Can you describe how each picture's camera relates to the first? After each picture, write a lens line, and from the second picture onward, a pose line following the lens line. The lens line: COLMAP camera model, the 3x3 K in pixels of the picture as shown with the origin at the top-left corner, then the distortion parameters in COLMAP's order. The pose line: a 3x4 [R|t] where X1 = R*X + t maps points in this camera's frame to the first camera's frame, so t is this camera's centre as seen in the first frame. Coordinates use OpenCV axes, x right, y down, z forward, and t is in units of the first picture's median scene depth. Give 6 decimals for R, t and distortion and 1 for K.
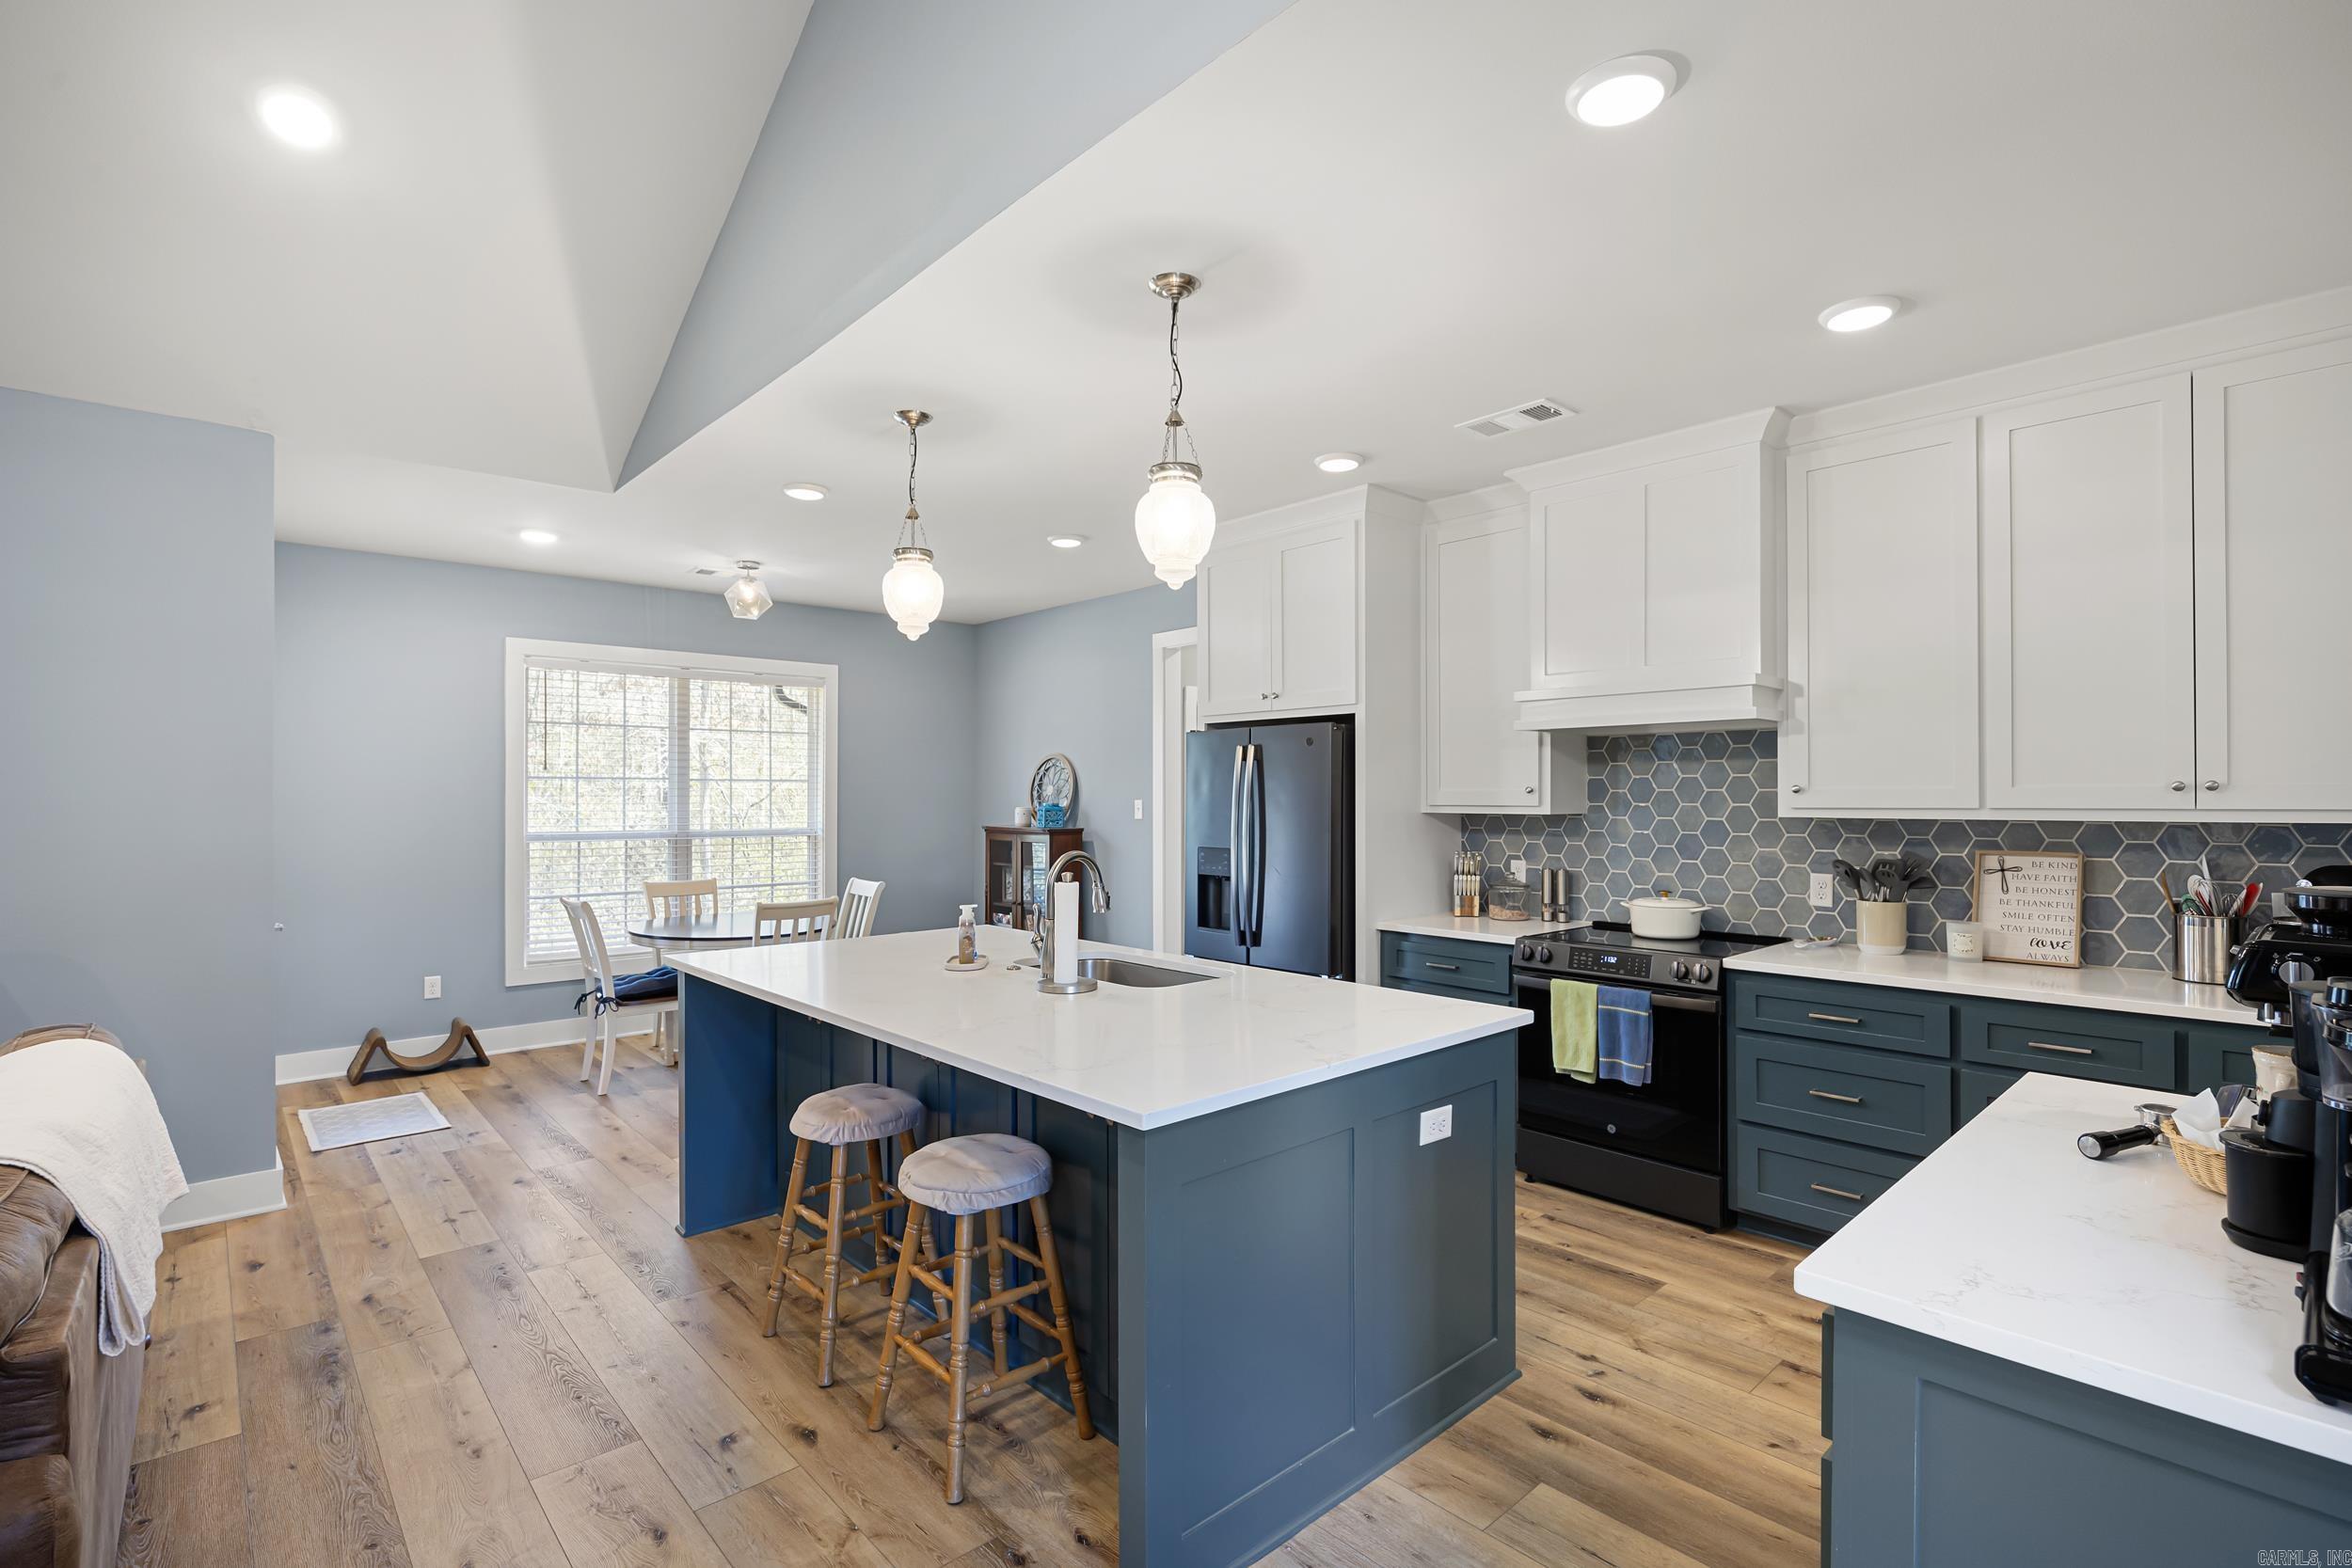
lens RADIAL K [[1093.0, 0, 1181.1], [0, 1093.0, 790.1], [0, 0, 1]] dist [-0.007212, -0.000354]
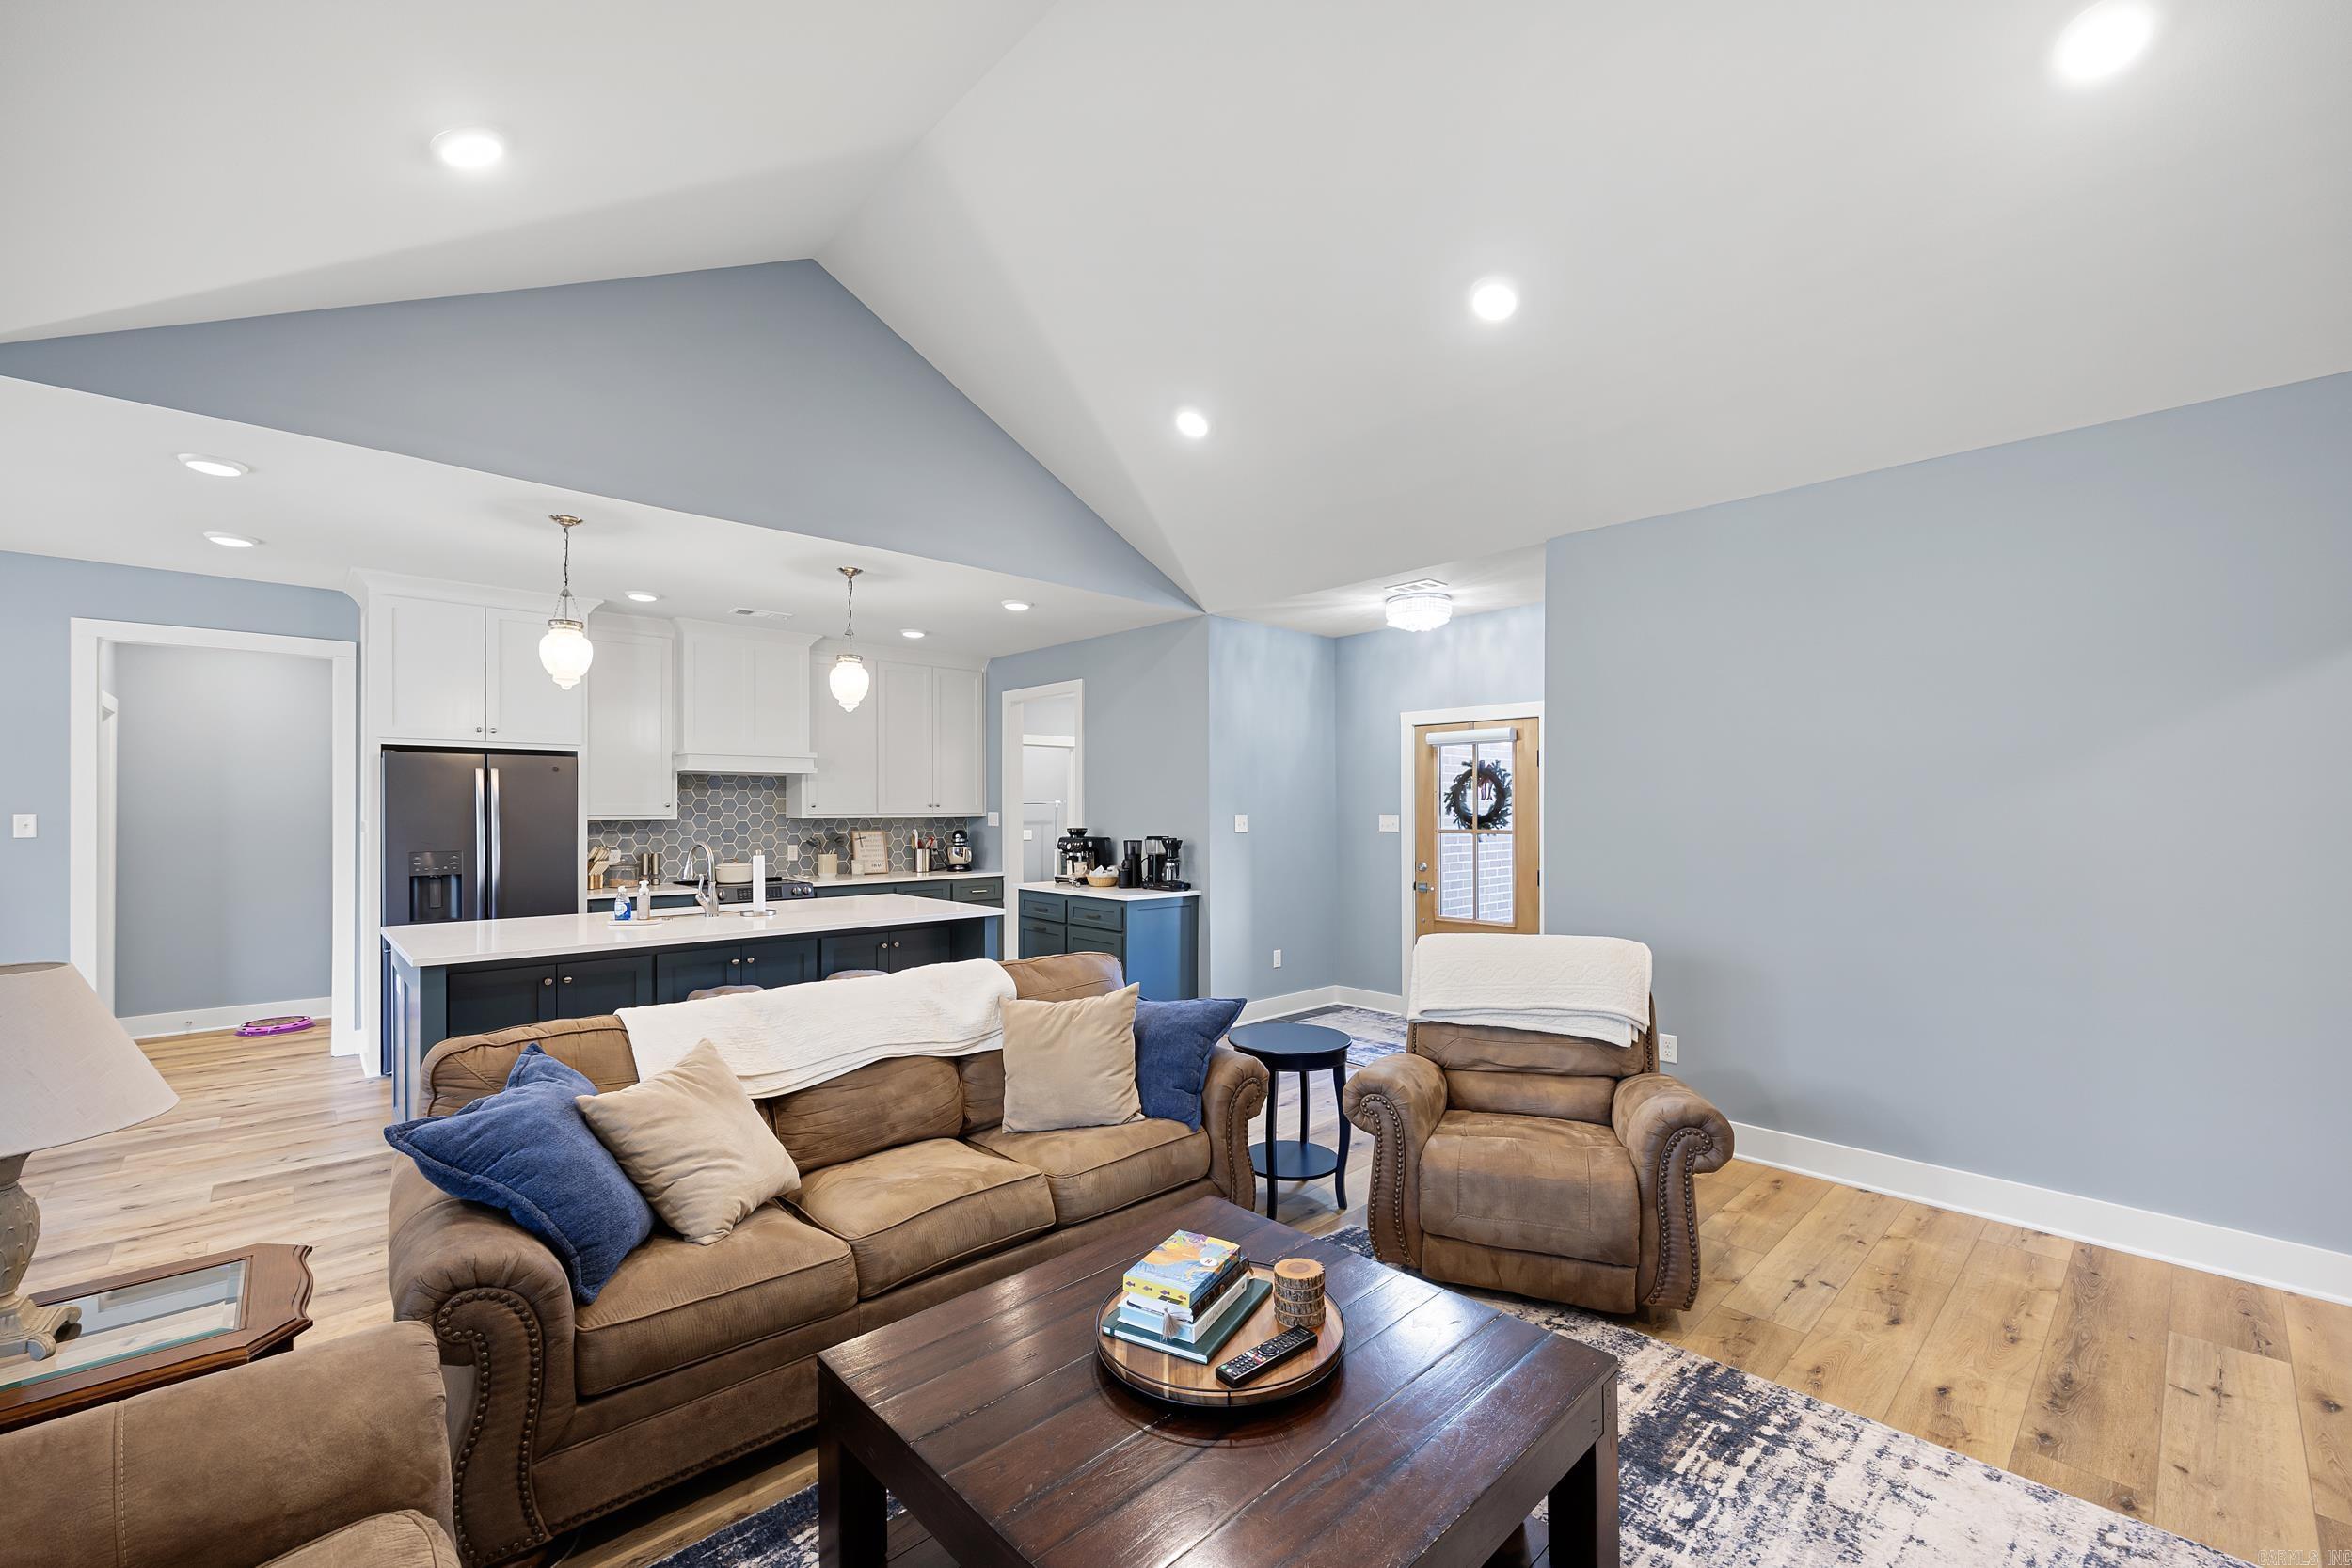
lens RADIAL K [[975.3, 0, 1212.6], [0, 975.3, 804.4], [0, 0, 1]] dist [0.000039, 0.000224]
pose [[-0.030467, 0.007030, 0.999511, -1.422473], [-0.002994, 0.999970, -0.007125, 0.008554], [-0.999531, -0.003210, -0.030445, 0.249332]]
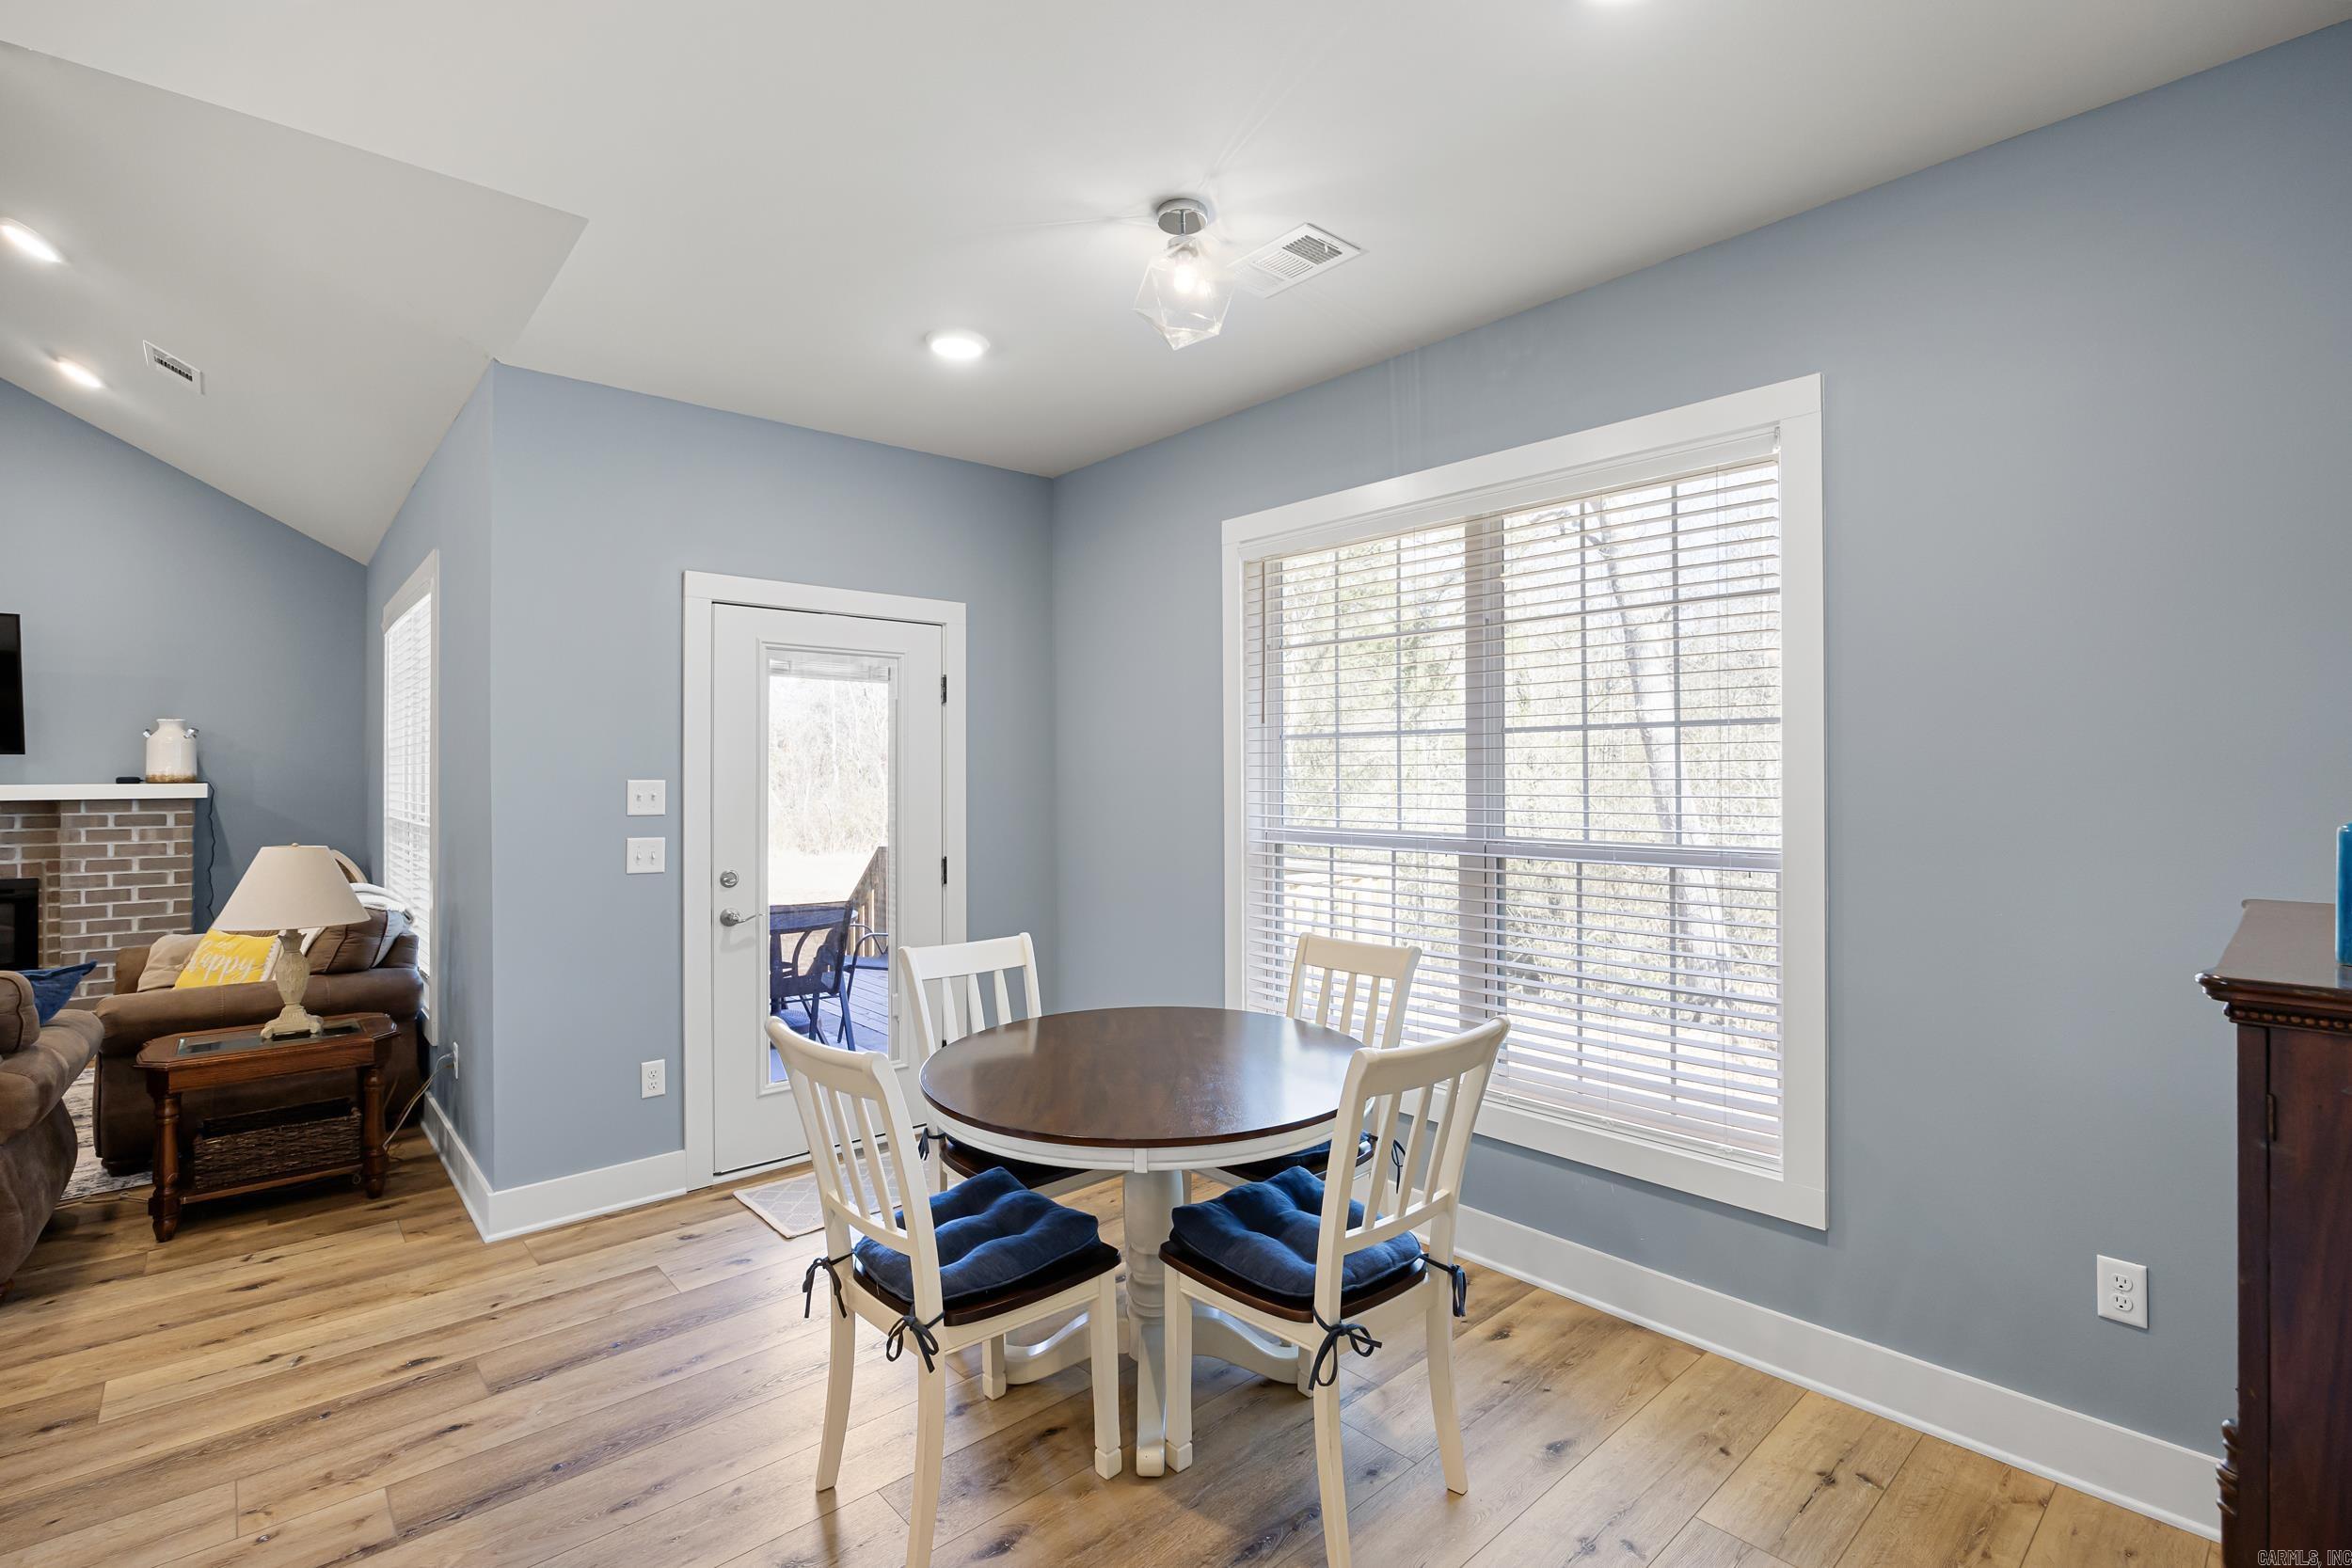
lens RADIAL K [[1074.1, 0, 1191.4], [0, 1074.1, 762.1], [0, 0, 1]] dist [-0.015395, -0.000093]
pose [[-0.001320, -0.012482, -0.999921, 0.024695], [0.006296, 0.999902, -0.012490, 0.017445], [0.999979, -0.006312, -0.001242, 1.616797]]
